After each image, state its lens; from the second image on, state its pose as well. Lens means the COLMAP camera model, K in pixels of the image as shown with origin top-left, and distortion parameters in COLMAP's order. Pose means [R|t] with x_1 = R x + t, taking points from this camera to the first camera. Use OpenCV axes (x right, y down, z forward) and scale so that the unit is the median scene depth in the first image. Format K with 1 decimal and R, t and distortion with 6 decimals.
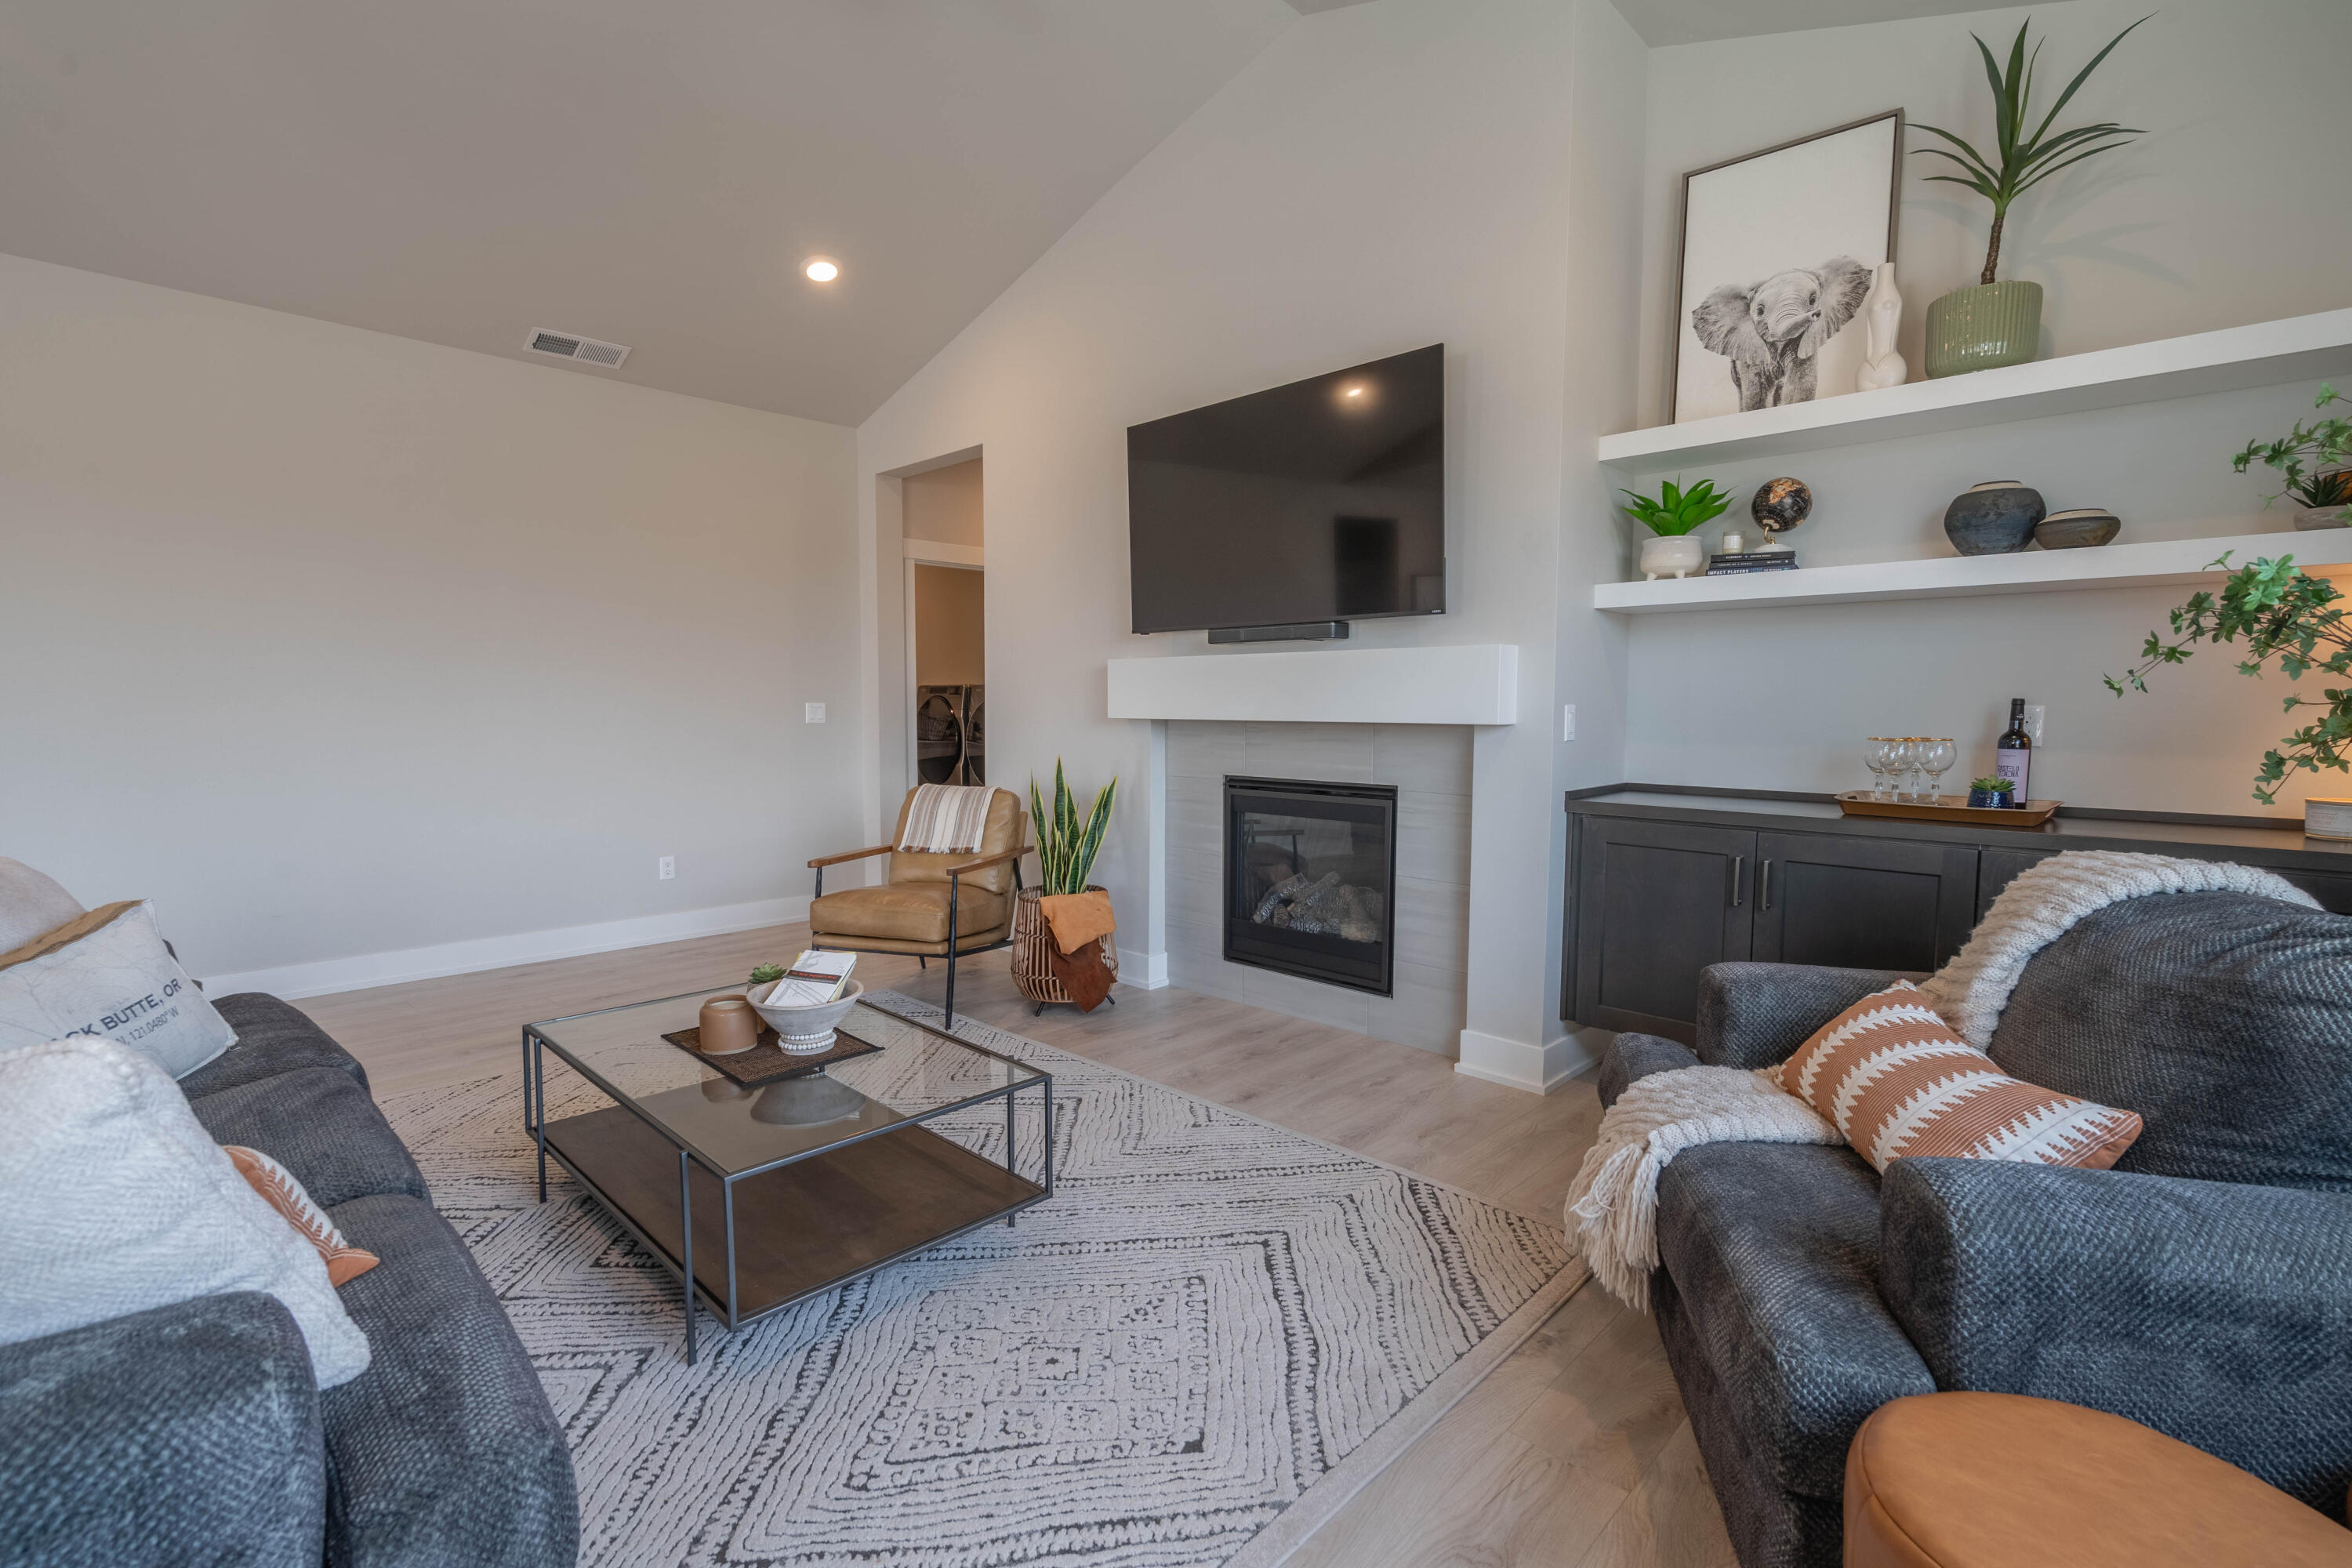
lens RADIAL K [[1056.6, 0, 1176.0], [0, 1056.6, 784.0], [0, 0, 1]] dist [-0.001449, -0.000037]
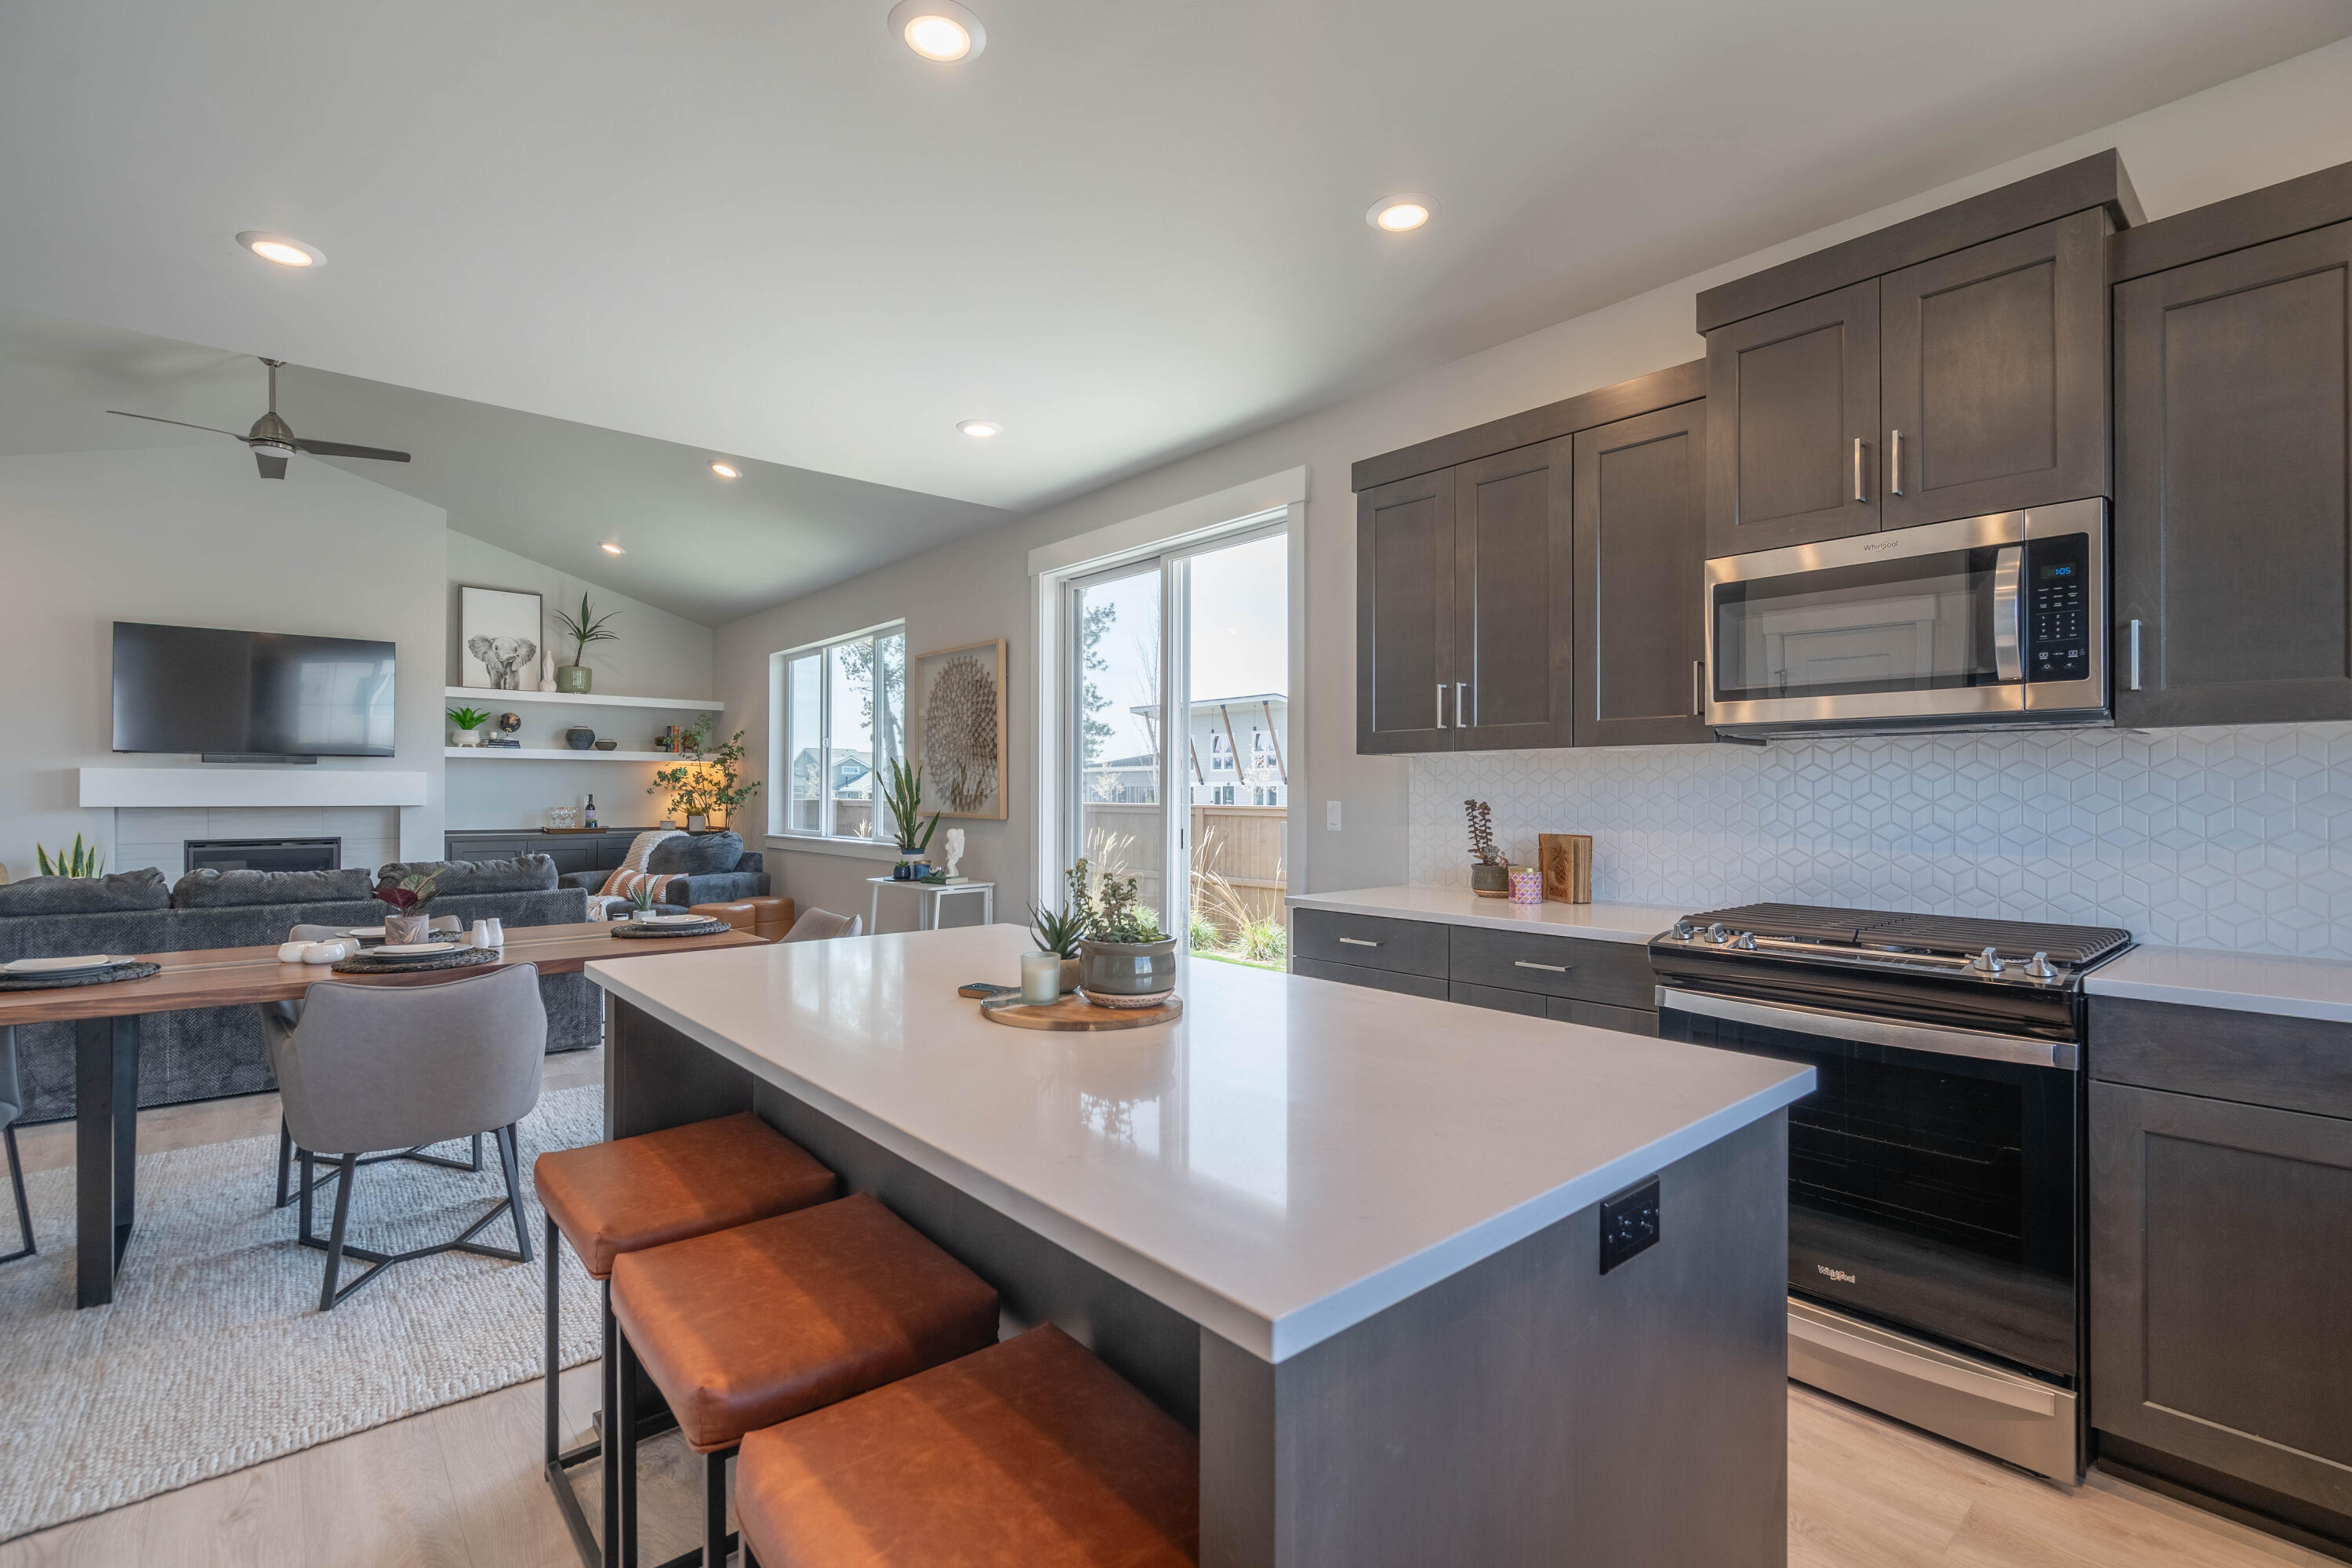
lens RADIAL K [[1056.6, 0, 1176.0], [0, 1056.6, 784.0], [0, 0, 1]] dist [-0.001449, -0.000037]
pose [[0.097966, 0.000099, 0.995190, -1.928817], [0.064002, 0.997929, -0.006400, 0.018709], [-0.993130, 0.064321, 0.097756, -0.939503]]
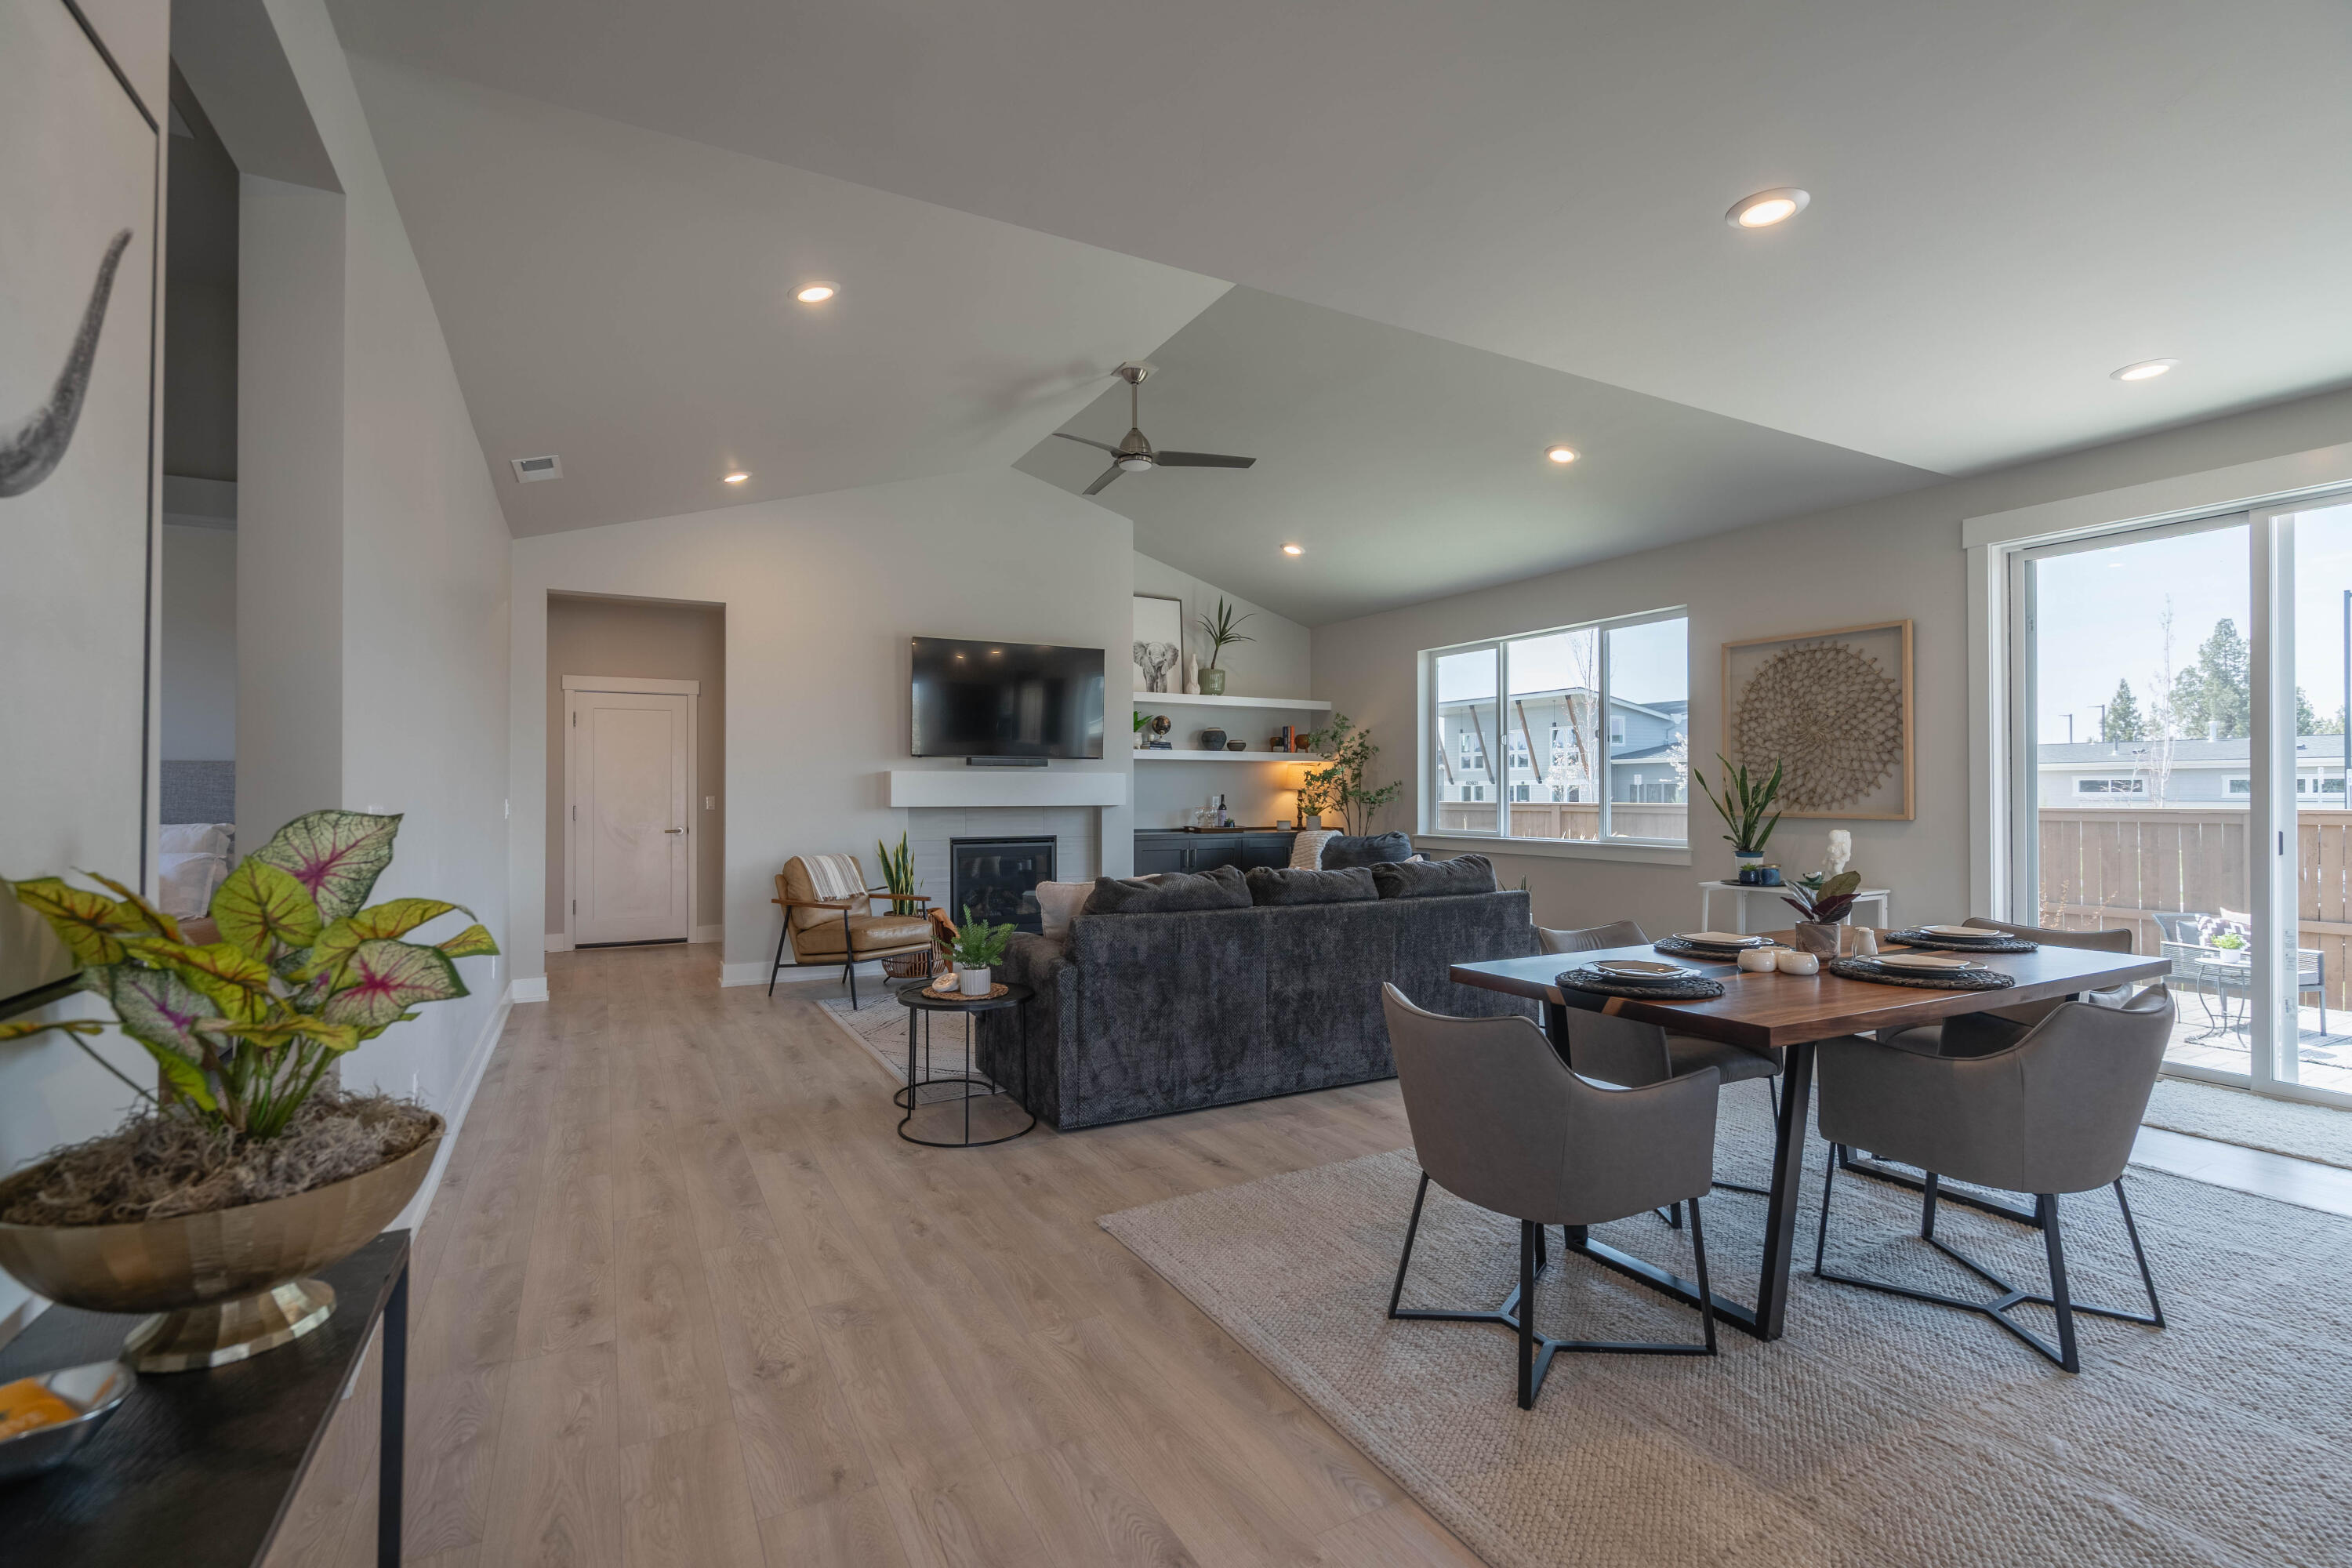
lens RADIAL K [[1067.0, 0, 1181.5], [0, 1067.0, 775.6], [0, 0, 1]] dist [-0.002664, -0.000306]
pose [[0.294209, 0.007394, 0.955713, -2.068955], [0.066152, 0.997414, -0.028081, -0.048751], [-0.953449, 0.071484, 0.292959, 0.133319]]
